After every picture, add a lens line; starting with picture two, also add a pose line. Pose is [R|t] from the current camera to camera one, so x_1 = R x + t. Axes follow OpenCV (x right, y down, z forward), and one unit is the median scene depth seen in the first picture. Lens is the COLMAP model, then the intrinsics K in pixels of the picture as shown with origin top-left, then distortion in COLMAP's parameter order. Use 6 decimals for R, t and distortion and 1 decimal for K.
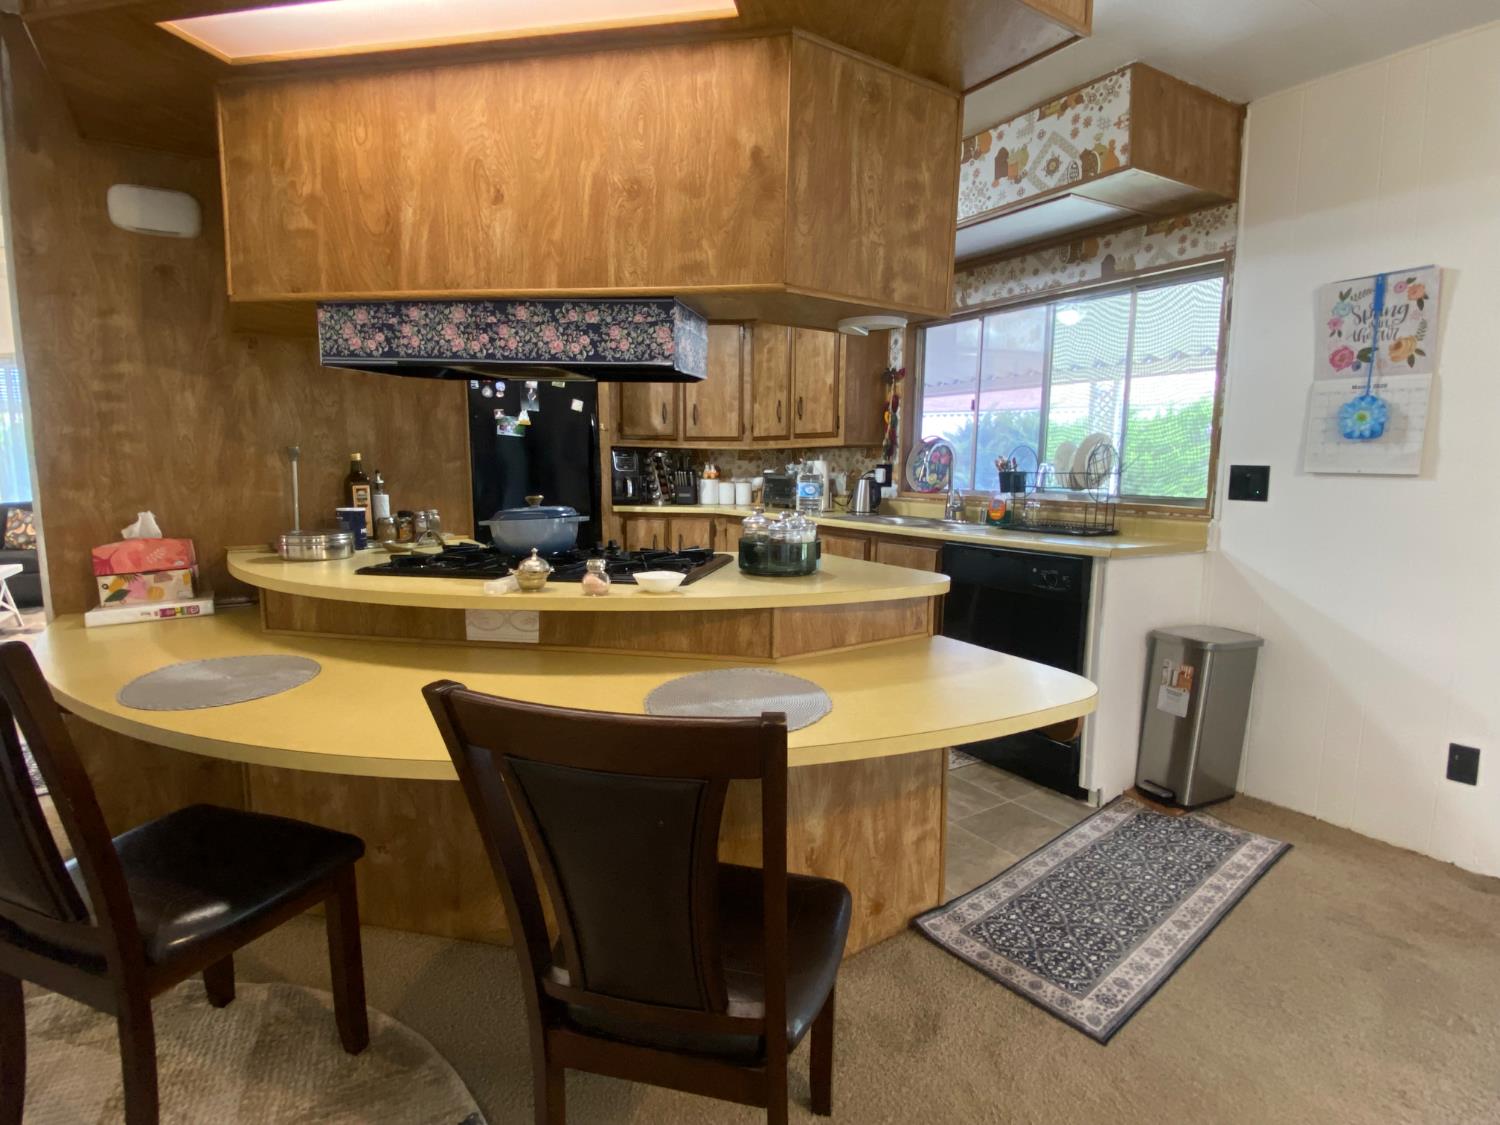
lens RADIAL K [[747.7, 0, 743.8], [0, 747.7, 560.7], [0, 0, 1]] dist [0.039905, -0.035196]
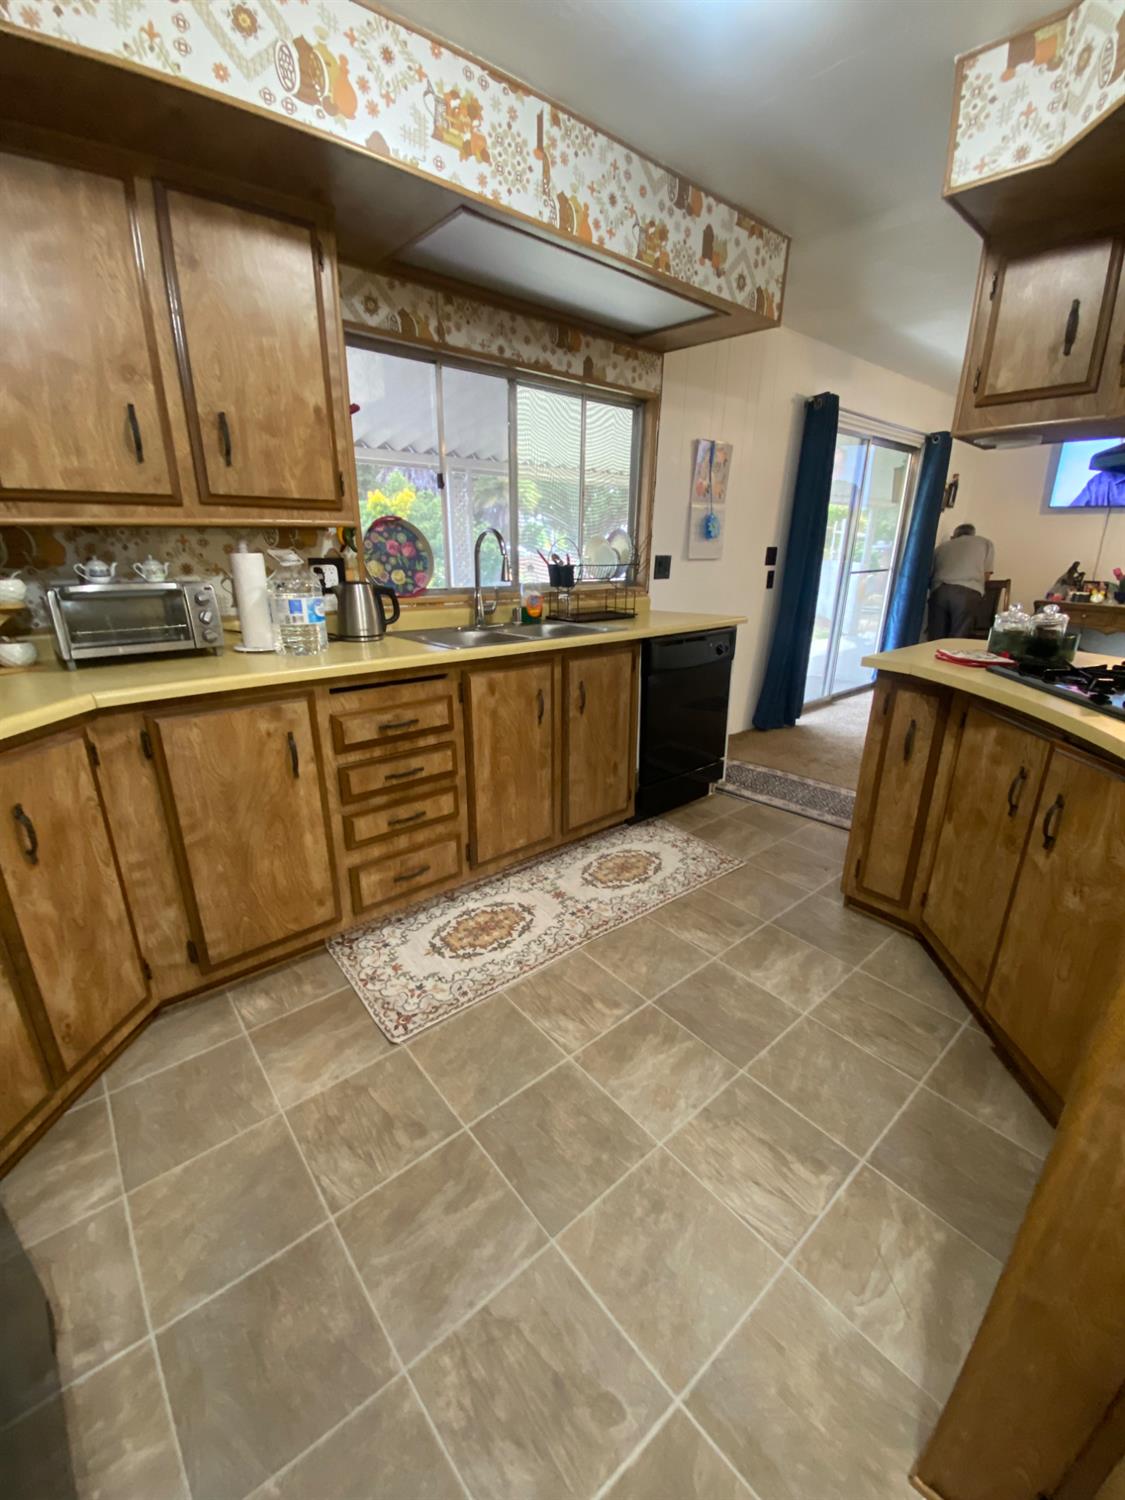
lens RADIAL K [[602.6, 0, 561.2], [0, 602.6, 741.5], [0, 0, 1]] dist [0.043007, -0.034954]
pose [[-0.118718, -0.312543, 0.942456, -0.388377], [0.123785, 0.937105, 0.326361, -0.129070], [-0.985182, 0.155407, -0.072563, 0.881335]]
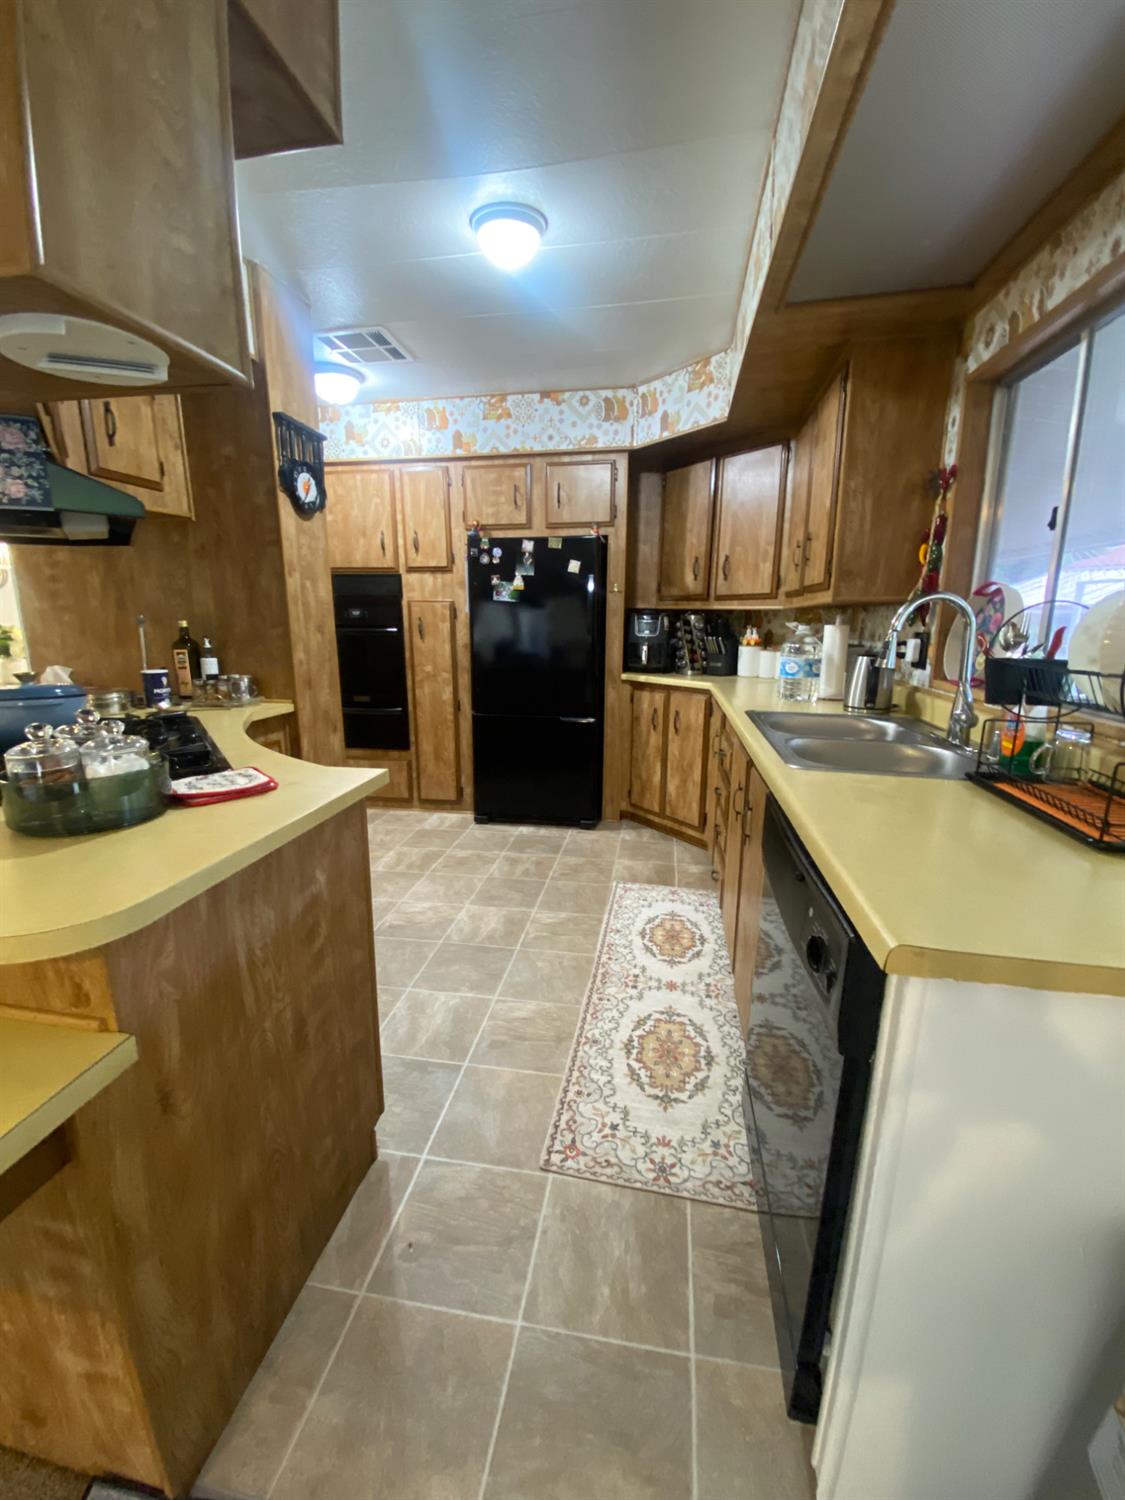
lens RADIAL K [[599.4, 0, 563.0], [0, 599.4, 745.3], [0, 0, 1]] dist [0.020028, -0.019666]
pose [[0.730159, 0.137435, -0.669312, 0.324189], [-0.087678, 0.990310, 0.107699, -0.065149], [0.677628, -0.019954, 0.735134, 0.440496]]
